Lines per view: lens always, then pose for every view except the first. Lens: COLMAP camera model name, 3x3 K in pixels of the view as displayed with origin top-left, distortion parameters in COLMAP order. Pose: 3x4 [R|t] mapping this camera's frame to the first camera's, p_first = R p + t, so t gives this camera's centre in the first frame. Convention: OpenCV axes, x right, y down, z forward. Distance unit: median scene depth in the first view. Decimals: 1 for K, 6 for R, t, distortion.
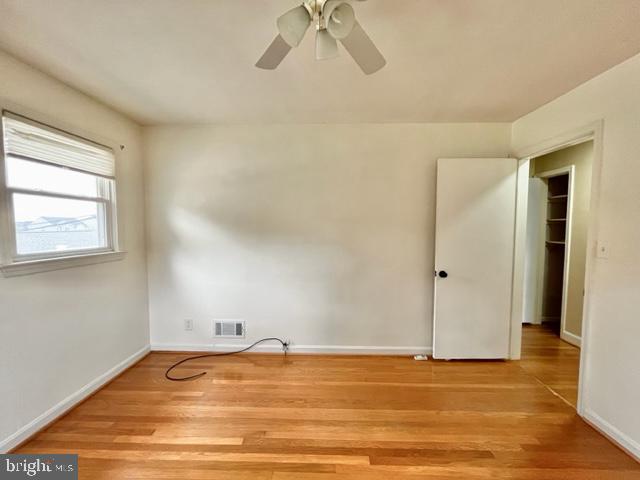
lens RADIAL K [[262.5, 0, 322.7], [0, 262.5, 241.2], [0, 0, 1]] dist [-0.000915, -0.000557]
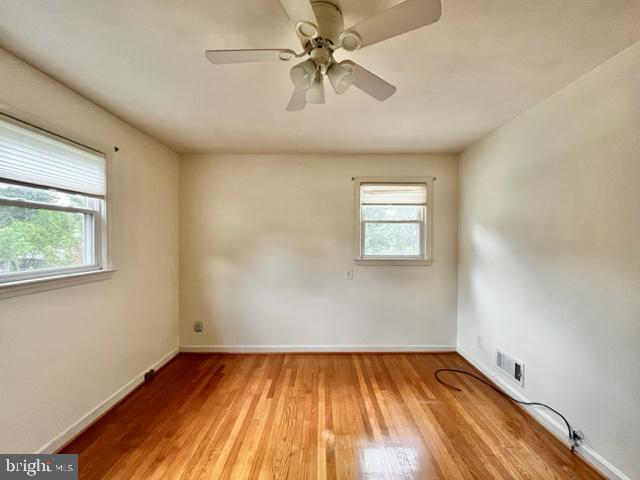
lens RADIAL K [[262.5, 0, 321.5], [0, 262.5, 240.3], [0, 0, 1]] dist [-0.000915, -0.000557]
pose [[0.018874, 0.004204, -0.999813, 0.515596], [-0.053898, 0.998541, 0.003181, -0.031411], [0.998368, 0.053827, 0.019073, 0.433468]]
